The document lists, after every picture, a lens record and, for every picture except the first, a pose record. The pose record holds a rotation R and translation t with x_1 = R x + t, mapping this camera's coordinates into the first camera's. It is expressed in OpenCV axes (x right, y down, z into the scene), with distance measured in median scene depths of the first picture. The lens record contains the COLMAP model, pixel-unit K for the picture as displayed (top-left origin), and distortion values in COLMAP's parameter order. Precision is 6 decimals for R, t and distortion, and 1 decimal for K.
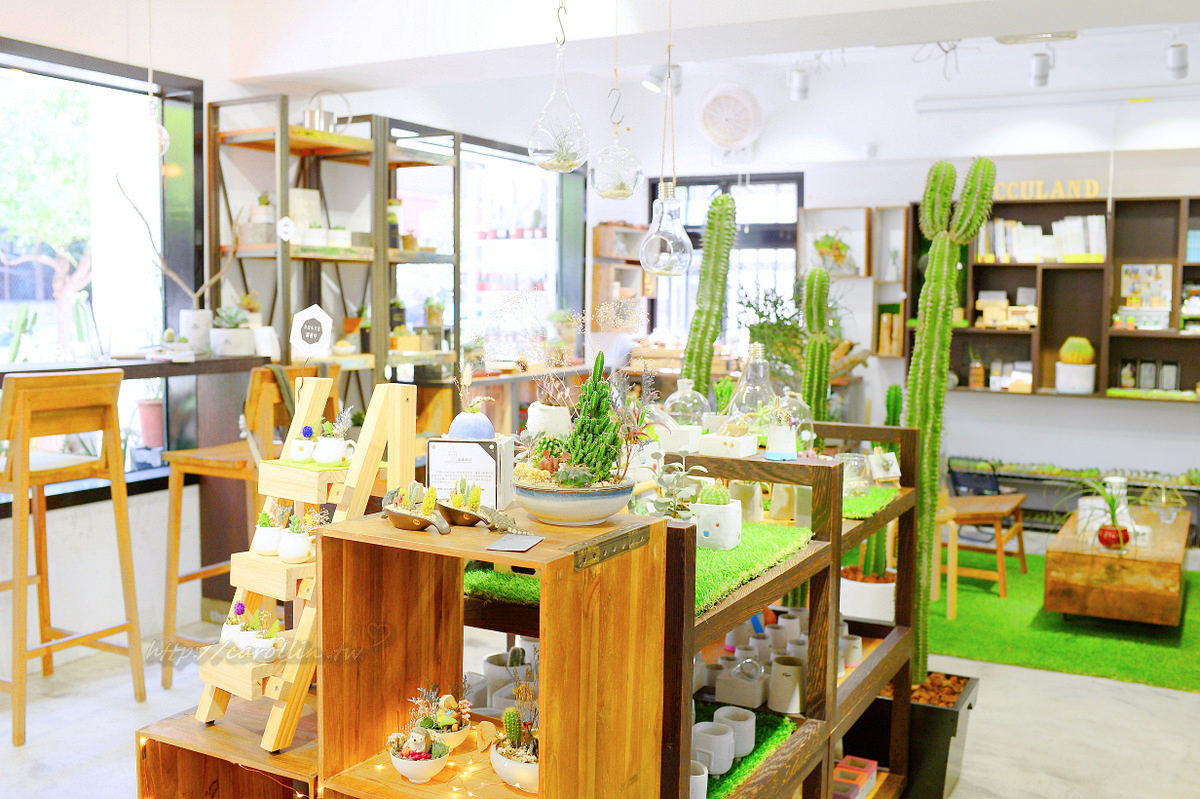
lens RADIAL K [[1177.3, 0, 600.0], [0, 1177.3, 399.5], [0, 0, 1]] dist [-0.137429, 0.210581]
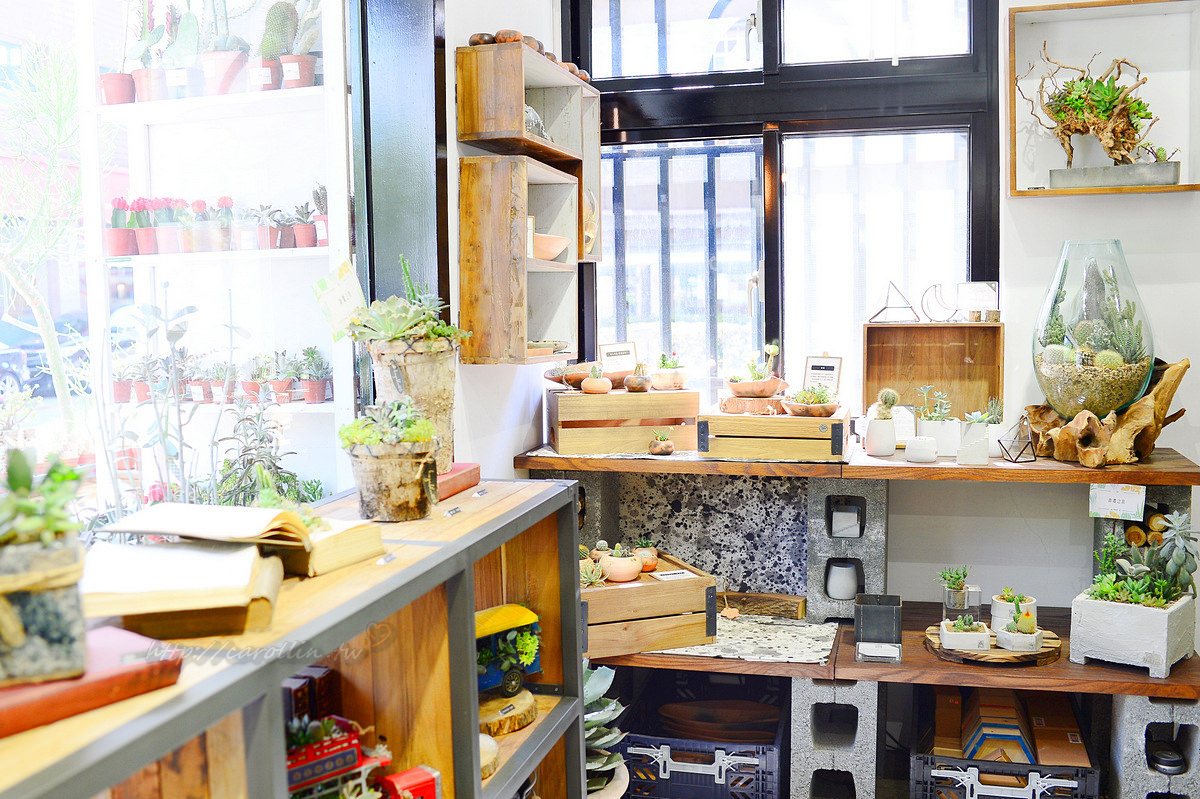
lens RADIAL K [[1228.9, 0, 600.0], [0, 1228.9, 399.5], [0, 0, 1]] dist [-0.067944, -0.009904]
pose [[0.972569, -0.048751, 0.227448, -0.057611], [0.048383, 0.998803, 0.007198, -0.054588], [-0.227527, 0.004004, 0.973764, 0.739991]]
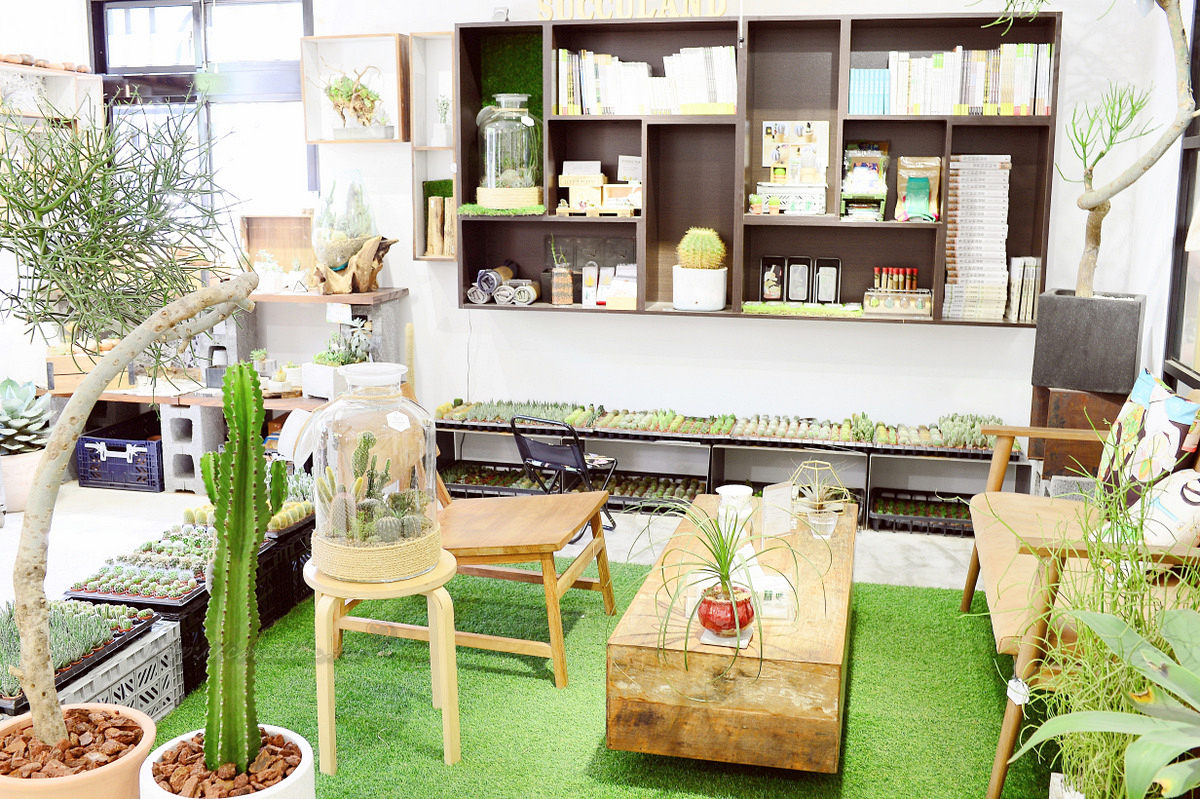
lens RADIAL K [[1228.9, 0, 600.0], [0, 1228.9, 399.5], [0, 0, 1]] dist [-0.067944, -0.009904]
pose [[0.963623, -0.050843, 0.262386, 0.160988], [0.026544, 0.995091, 0.095337, -0.023517], [-0.265945, -0.084904, 0.960242, 0.314189]]
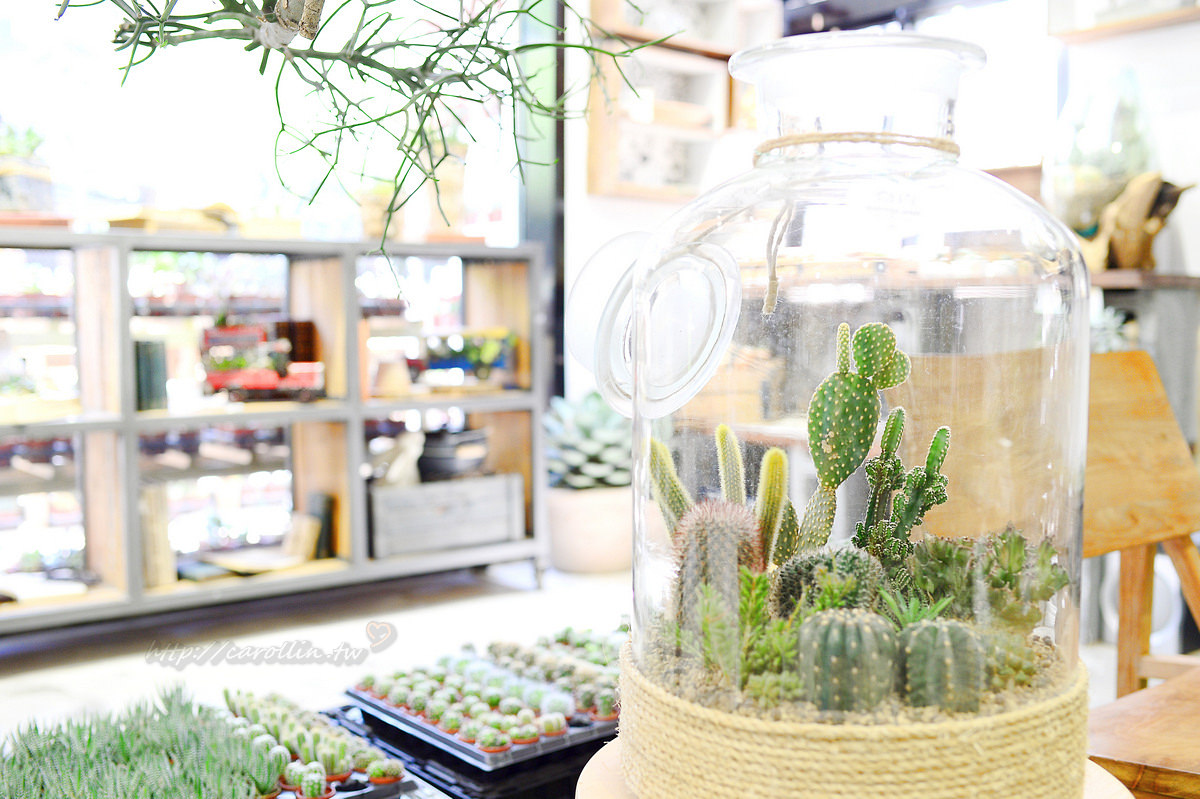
lens RADIAL K [[1228.9, 0, 600.0], [0, 1228.9, 399.5], [0, 0, 1]] dist [-0.067944, -0.009904]
pose [[0.920953, 0.015694, -0.389357, 0.218901], [-0.023680, 0.999596, -0.015720, 0.037401], [0.388953, 0.023697, 0.920953, 0.620851]]
